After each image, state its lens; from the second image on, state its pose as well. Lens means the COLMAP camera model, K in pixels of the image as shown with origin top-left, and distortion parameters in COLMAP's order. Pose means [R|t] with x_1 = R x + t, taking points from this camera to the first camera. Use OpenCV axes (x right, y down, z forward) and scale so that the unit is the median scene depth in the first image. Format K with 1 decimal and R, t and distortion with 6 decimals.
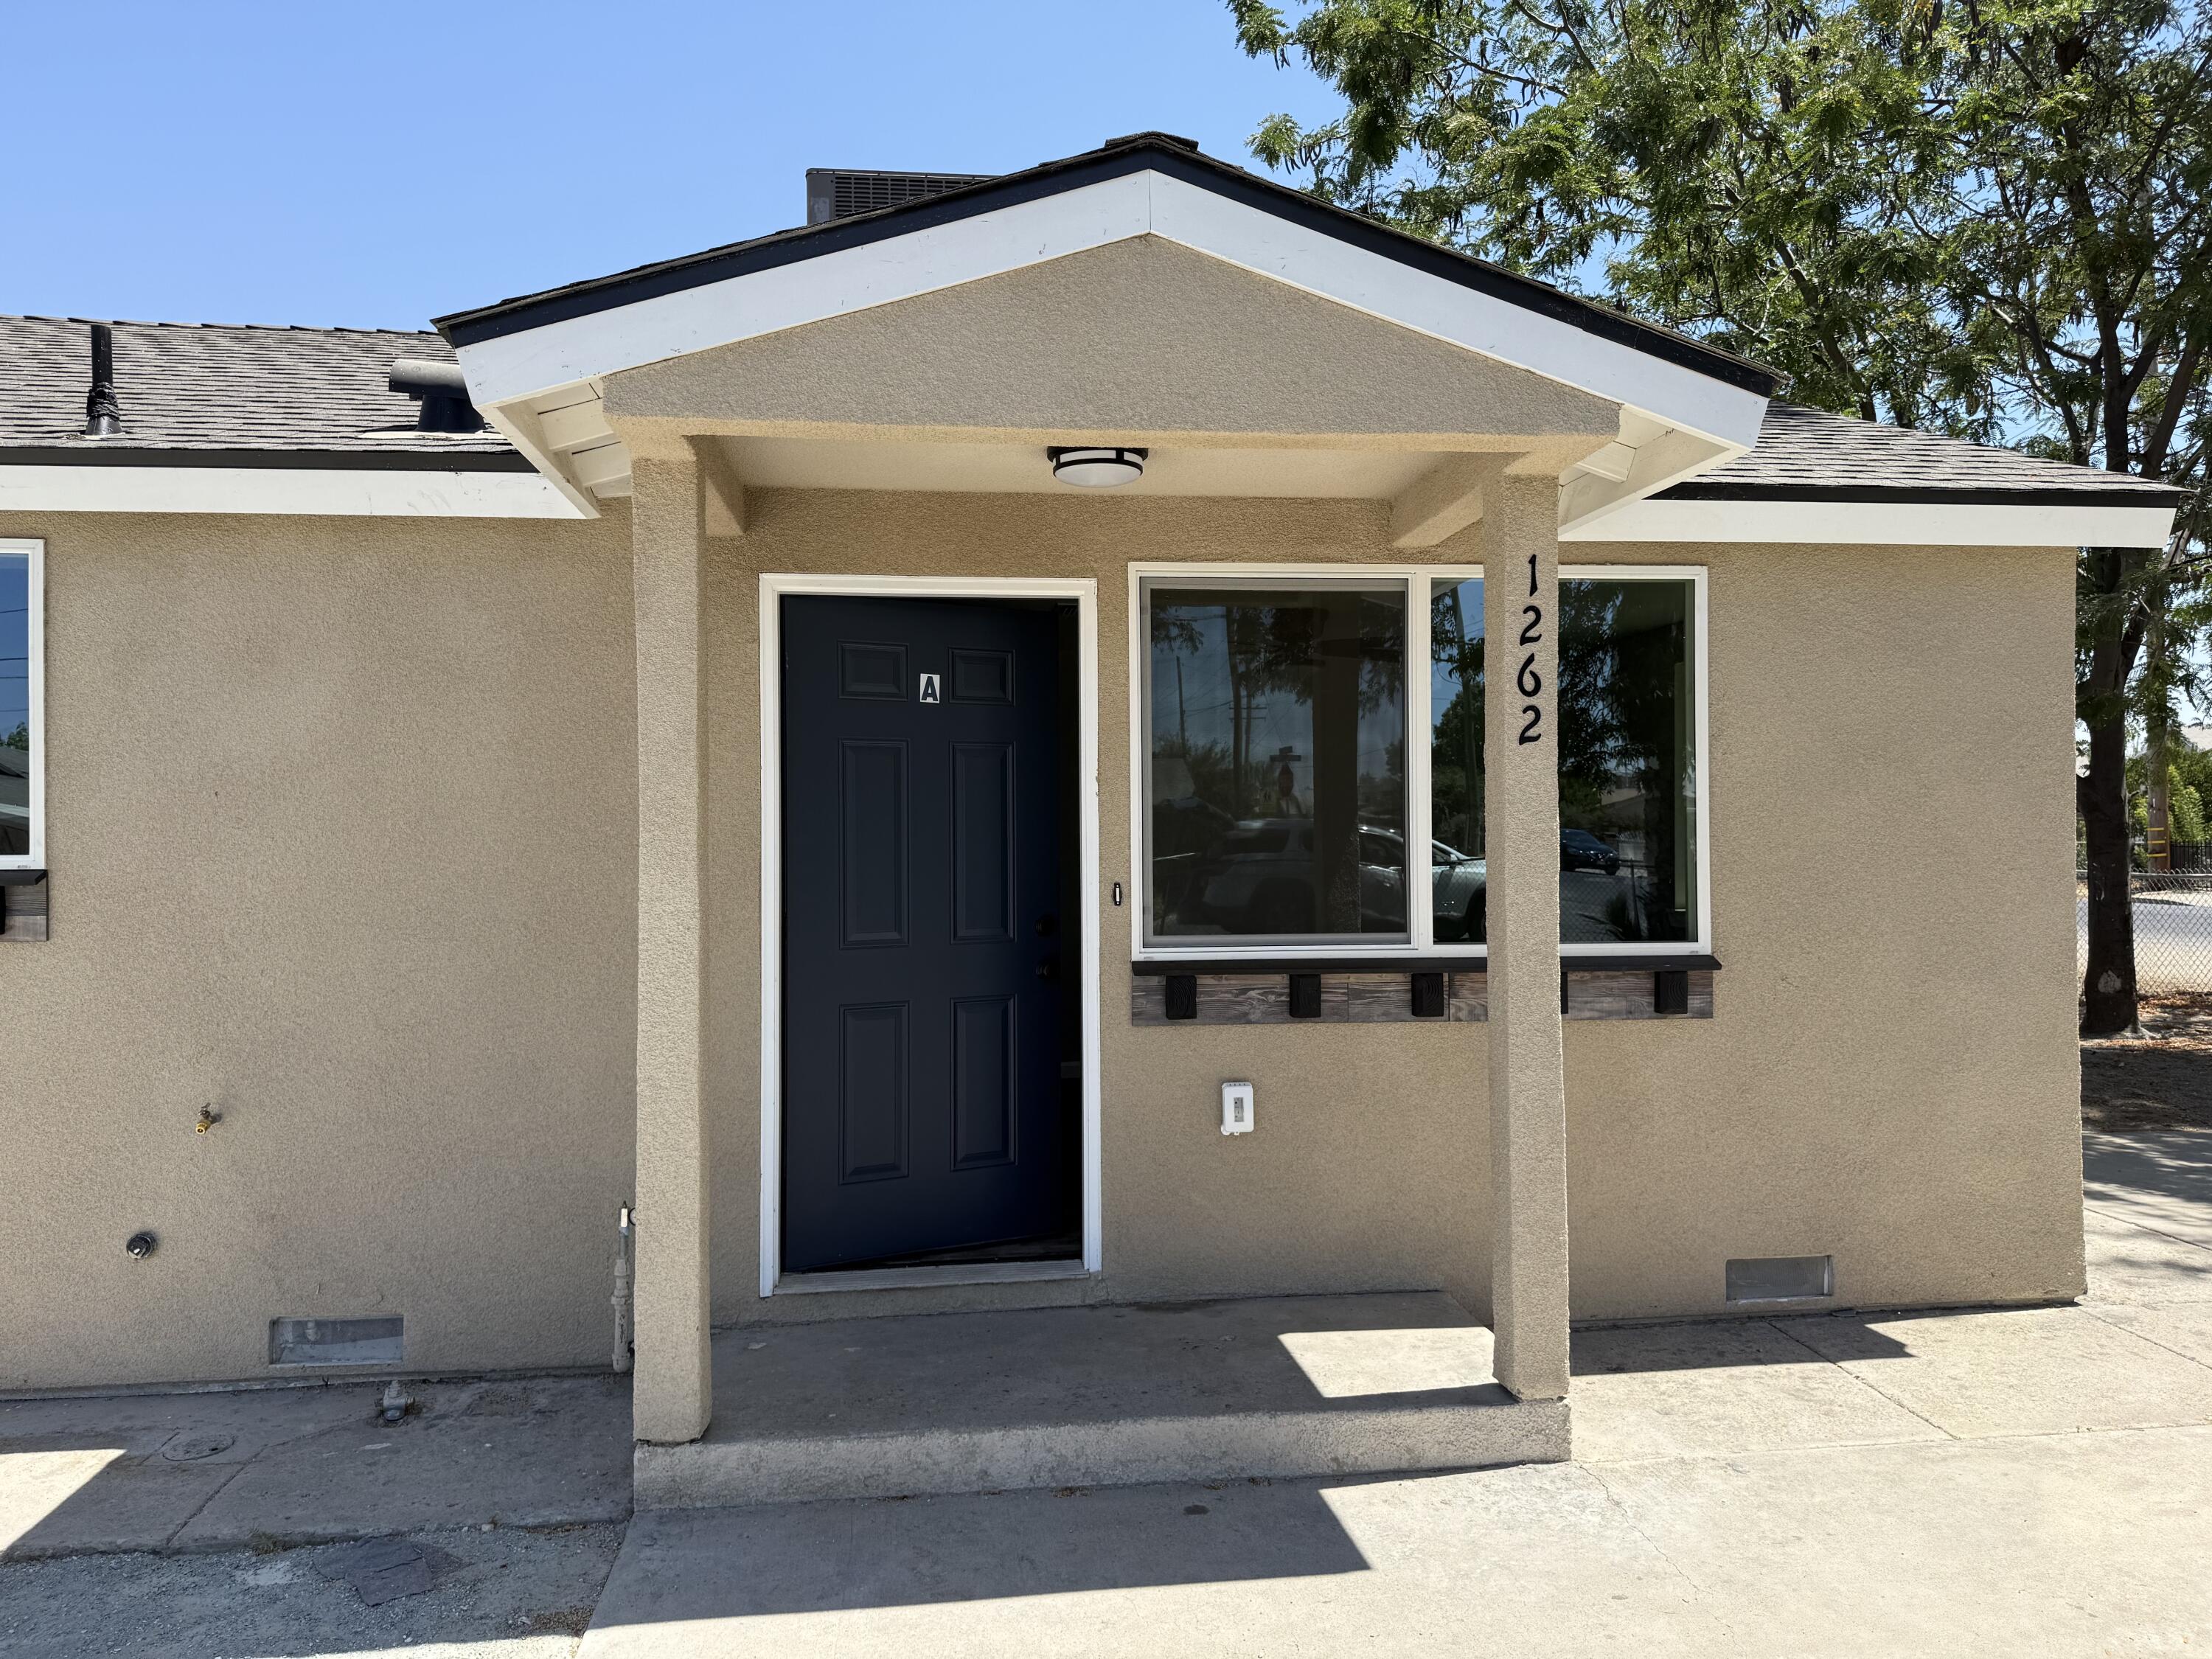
lens RADIAL K [[1531.9, 0, 1113.9], [0, 1531.9, 823.1], [0, 0, 1]] dist [0.094543, -0.080677]
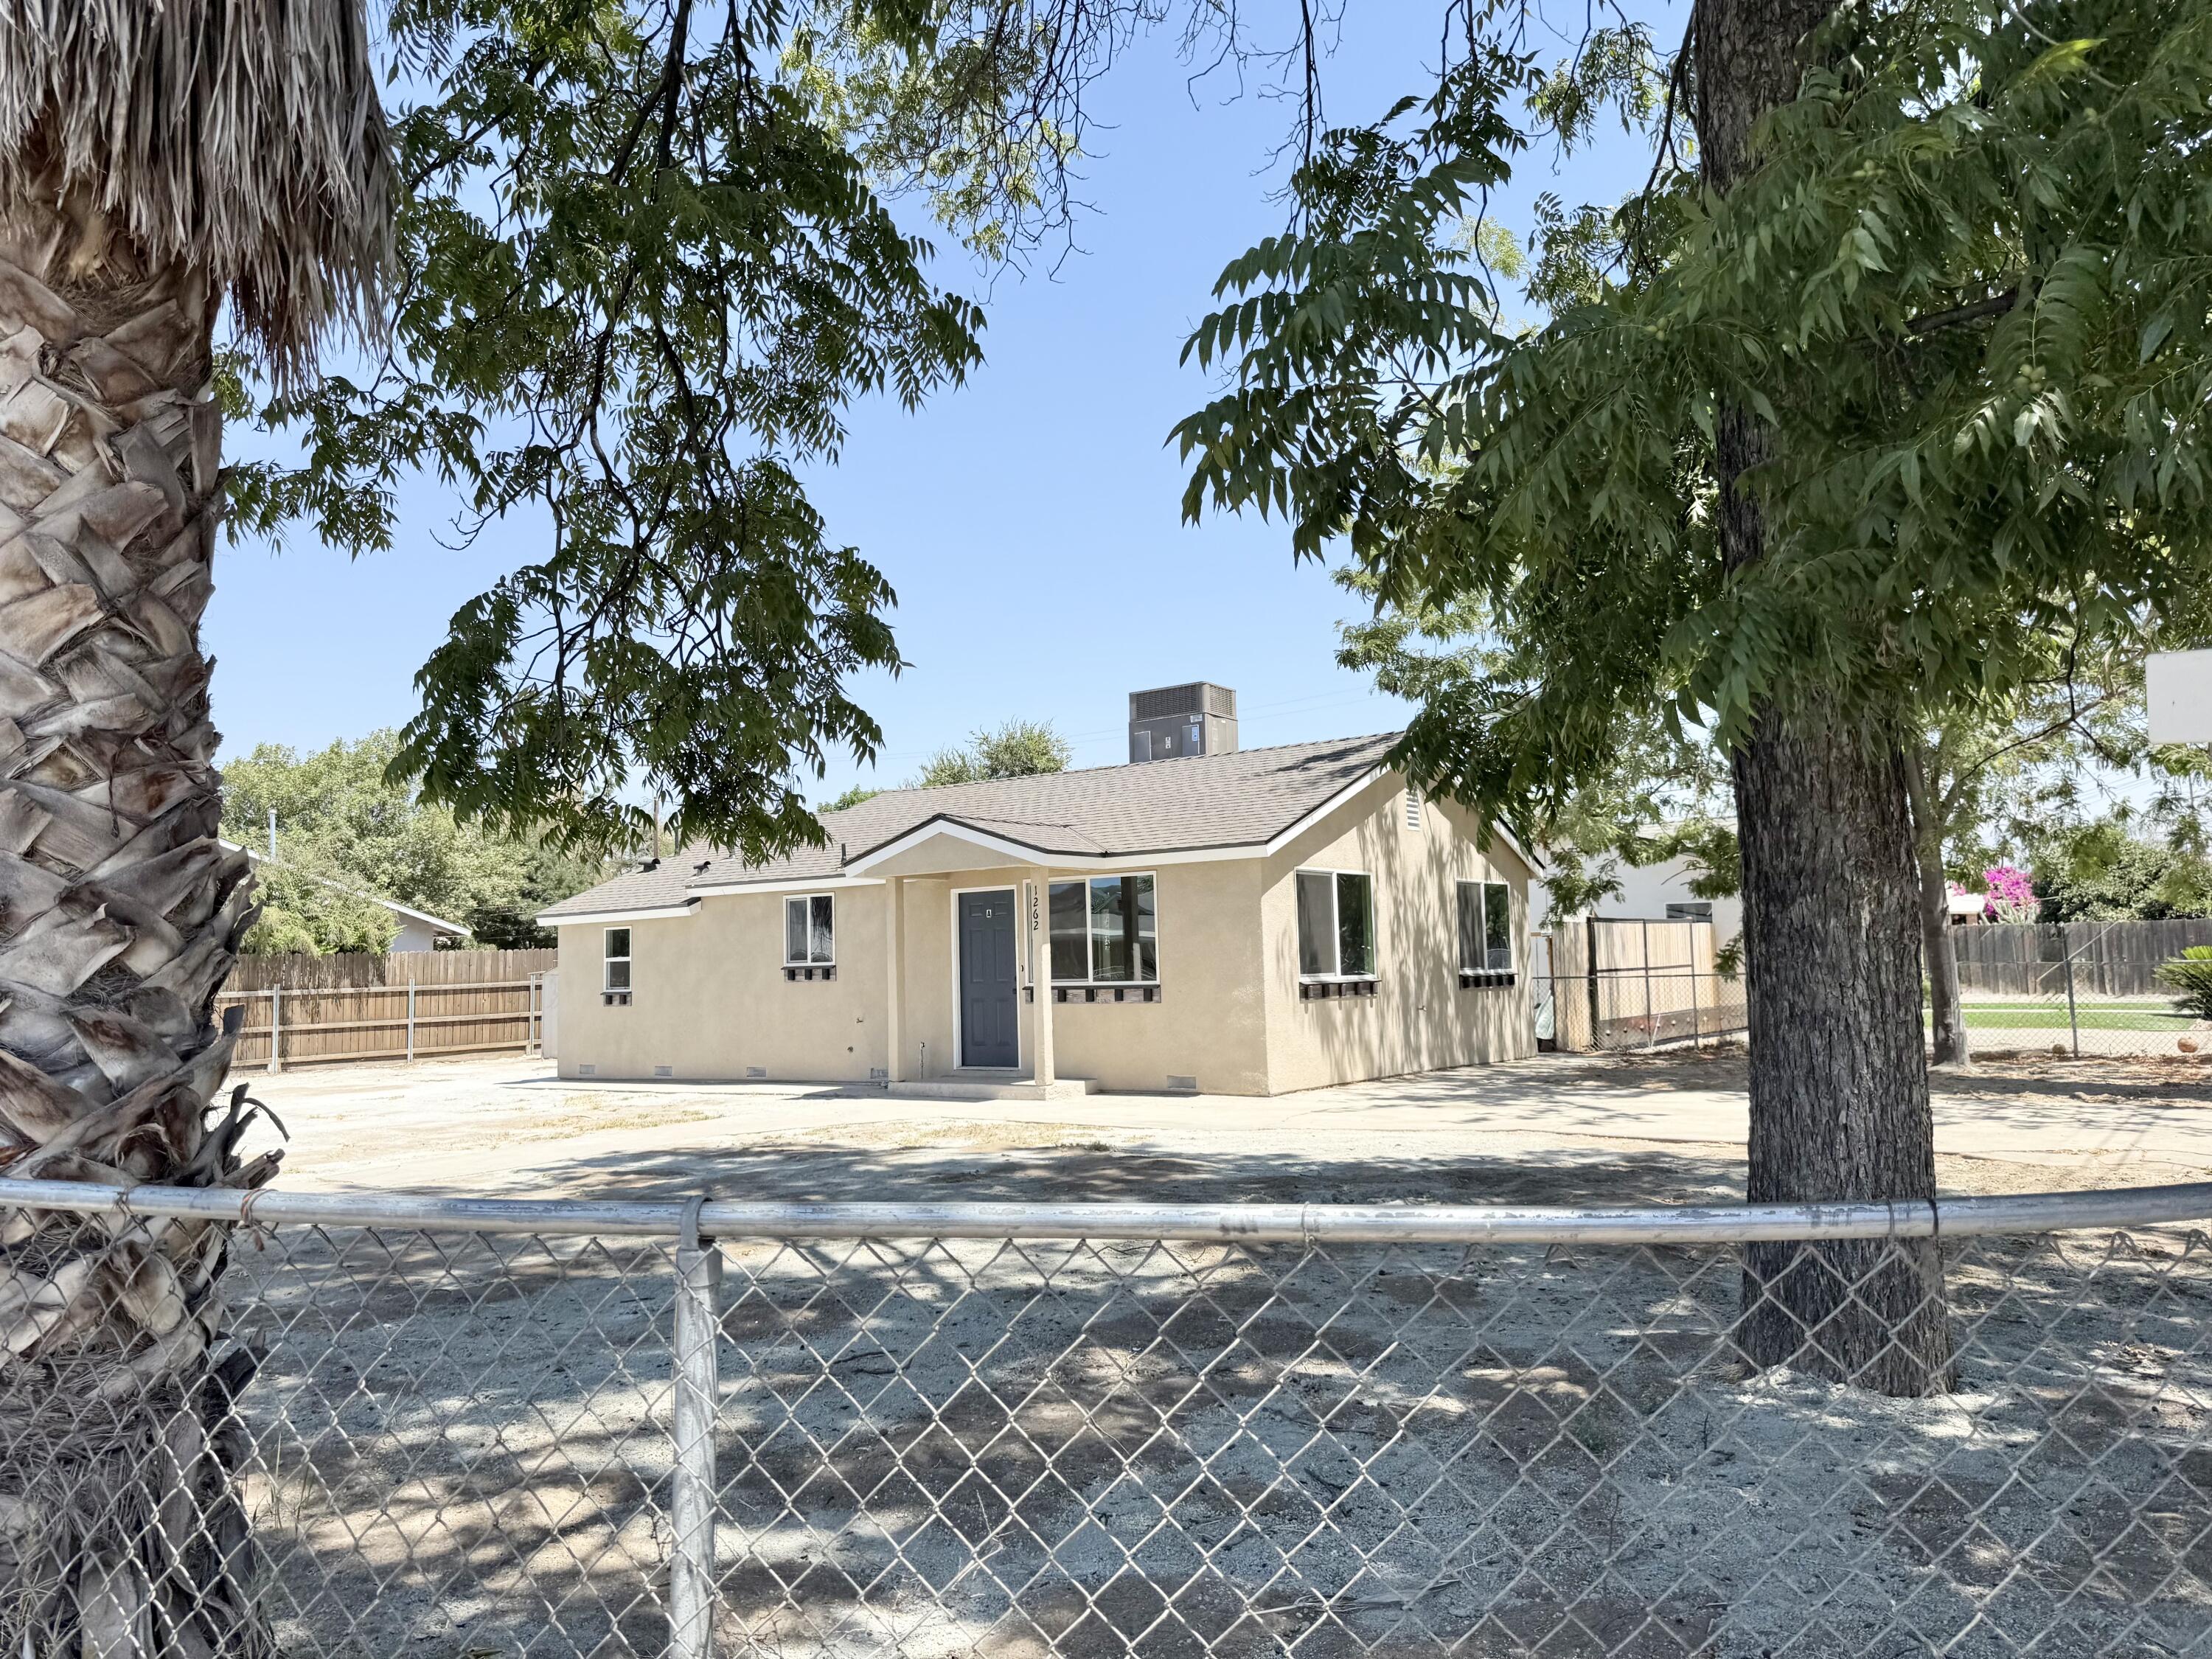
lens RADIAL K [[1533.2, 0, 1073.1], [0, 1533.2, 820.2], [0, 0, 1]] dist [0.088289, -0.073133]
pose [[0.722732, -0.076436, -0.686888, 2.668935], [0.026948, 0.996226, -0.082504, -0.002113], [0.690603, 0.041118, 0.722065, -1.635849]]
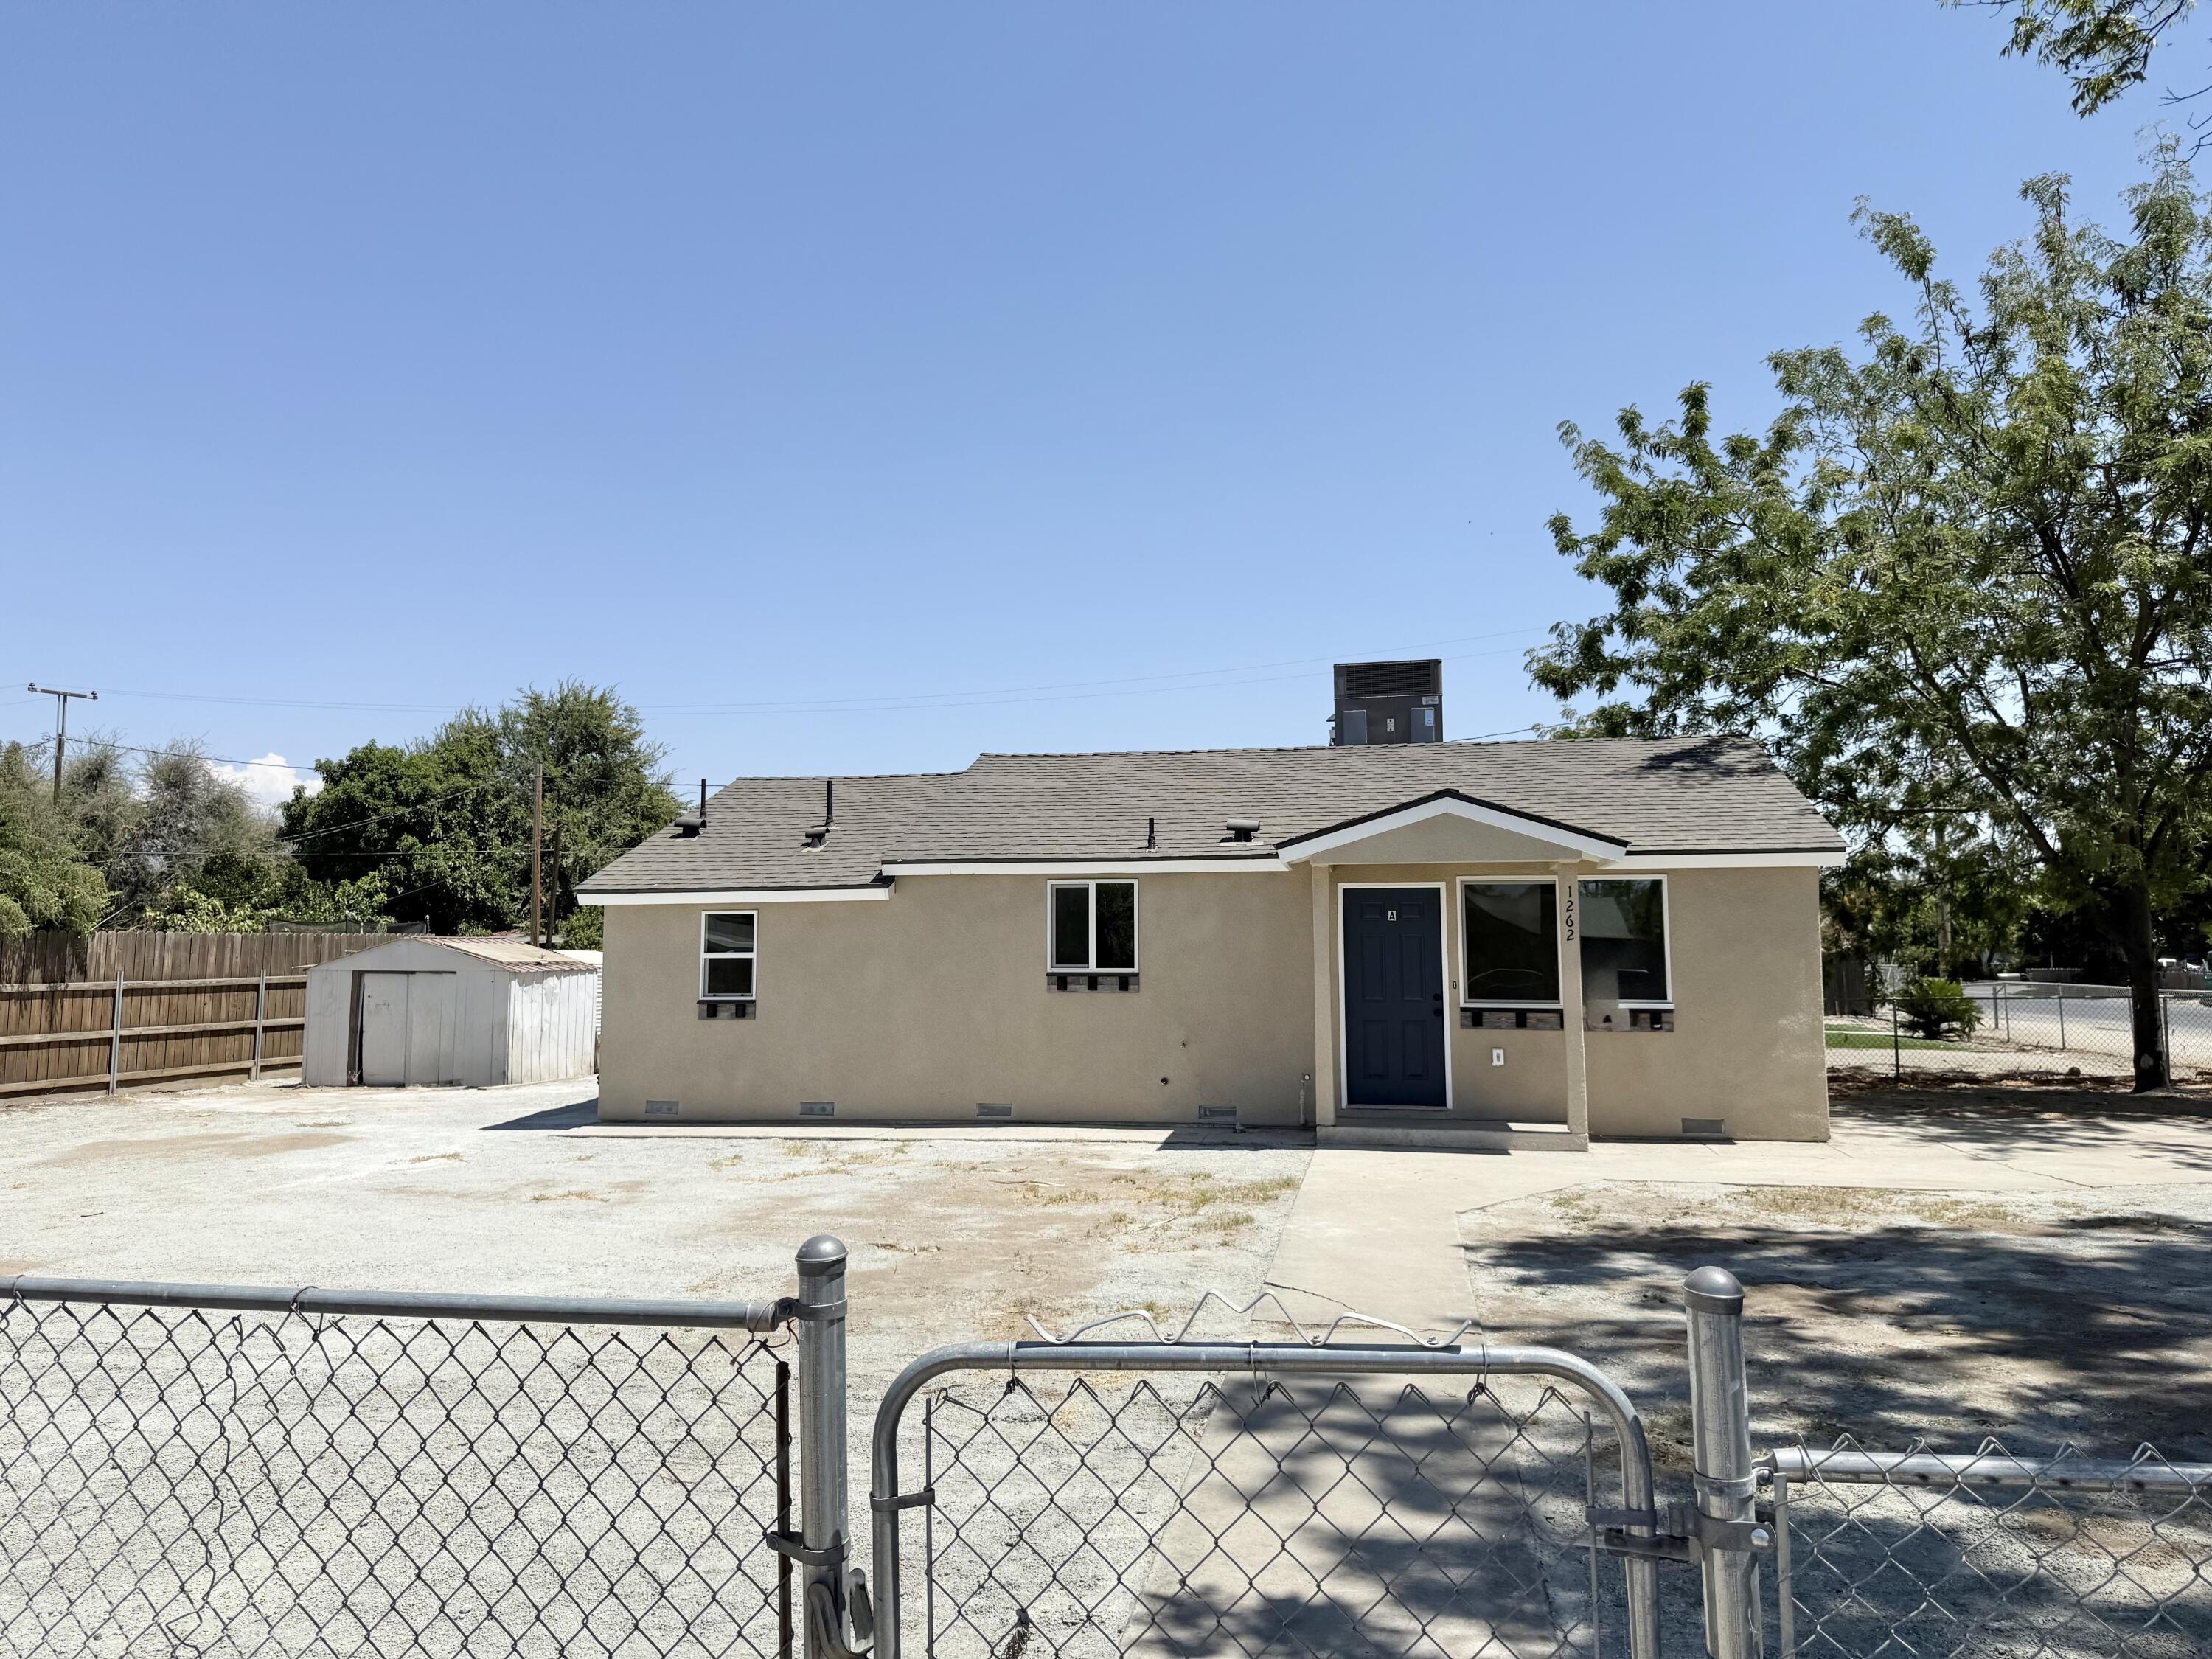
lens RADIAL K [[1533.2, 0, 1073.1], [0, 1533.2, 820.2], [0, 0, 1]] dist [0.088289, -0.073133]
pose [[0.948463, -0.021877, -0.316131, 0.260363], [-0.002987, 0.996953, -0.077953, -0.039023], [0.316873, 0.074879, 0.945507, -2.178549]]
